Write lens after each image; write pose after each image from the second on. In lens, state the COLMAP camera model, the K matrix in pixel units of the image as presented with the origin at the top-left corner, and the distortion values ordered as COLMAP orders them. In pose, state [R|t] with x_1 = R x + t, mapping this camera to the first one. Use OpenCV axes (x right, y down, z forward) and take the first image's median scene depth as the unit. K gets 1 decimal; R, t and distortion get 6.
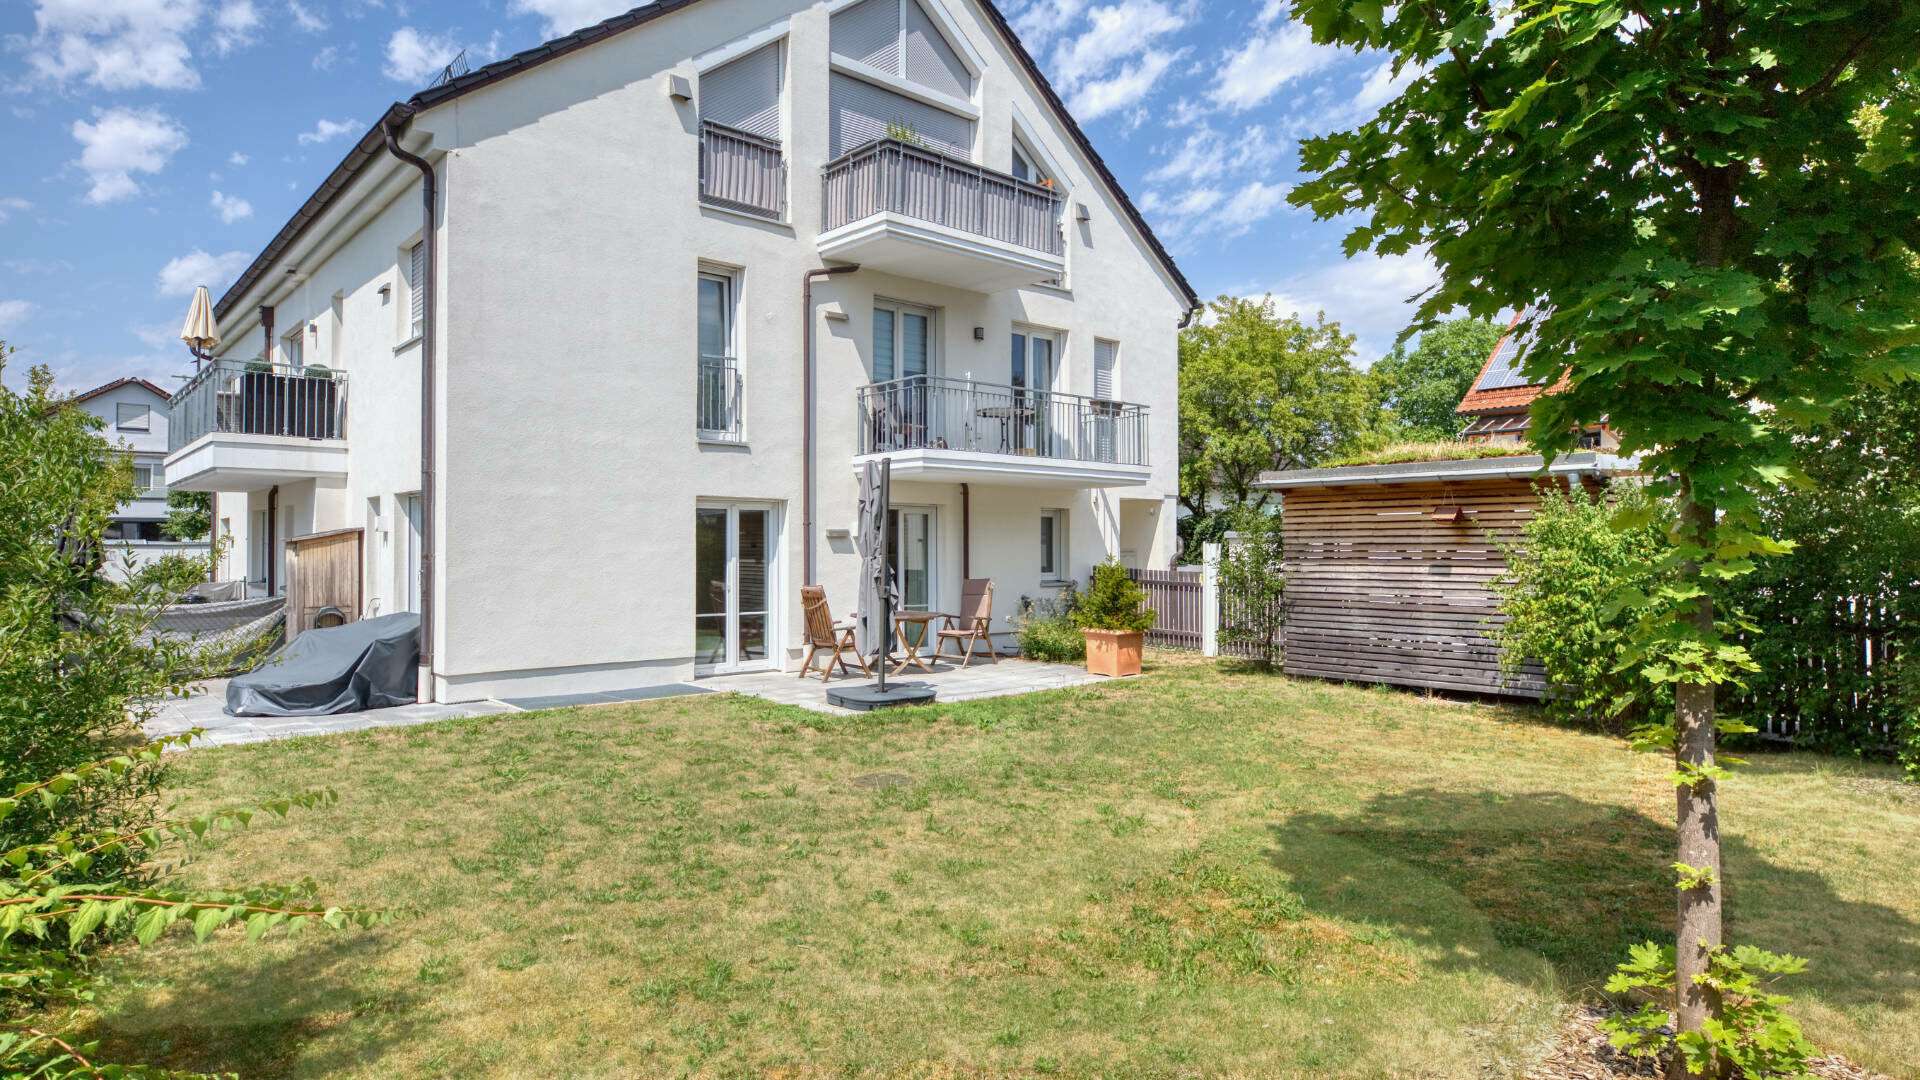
lens RADIAL K [[1095.2, 0, 979.3], [0, 1095.2, 527.4], [0, 0, 1]] dist [-0.003695, 0.004090]
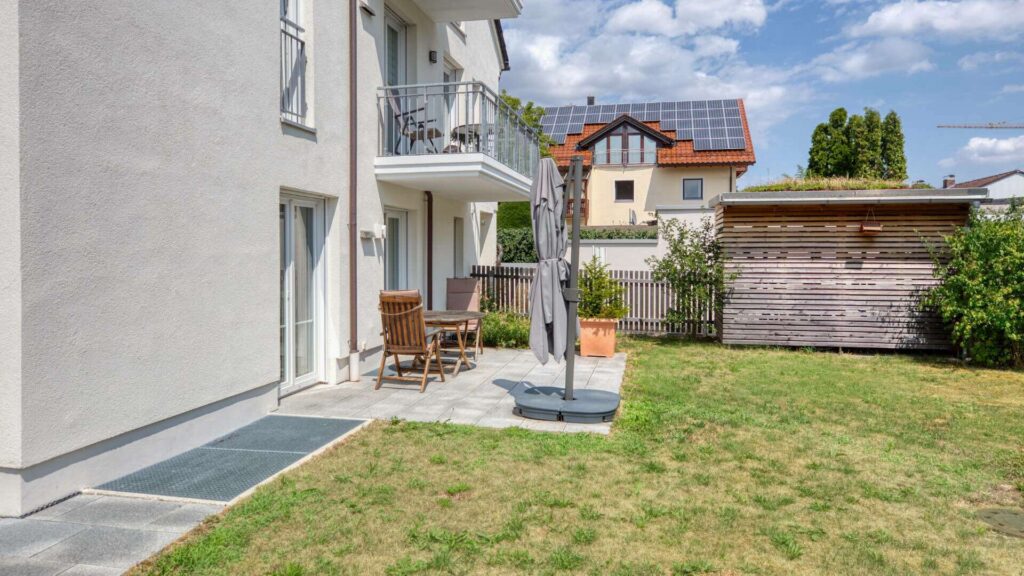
lens RADIAL K [[679.5, 0, 516.8], [0, 679.5, 263.8], [0, 0, 1]] dist [0.006089, 0.001325]
pose [[0.808947, -0.010094, 0.587795, -0.432271], [-0.011785, 0.999373, 0.033382, 0.010696], [-0.587763, -0.033931, 0.808321, 0.495050]]
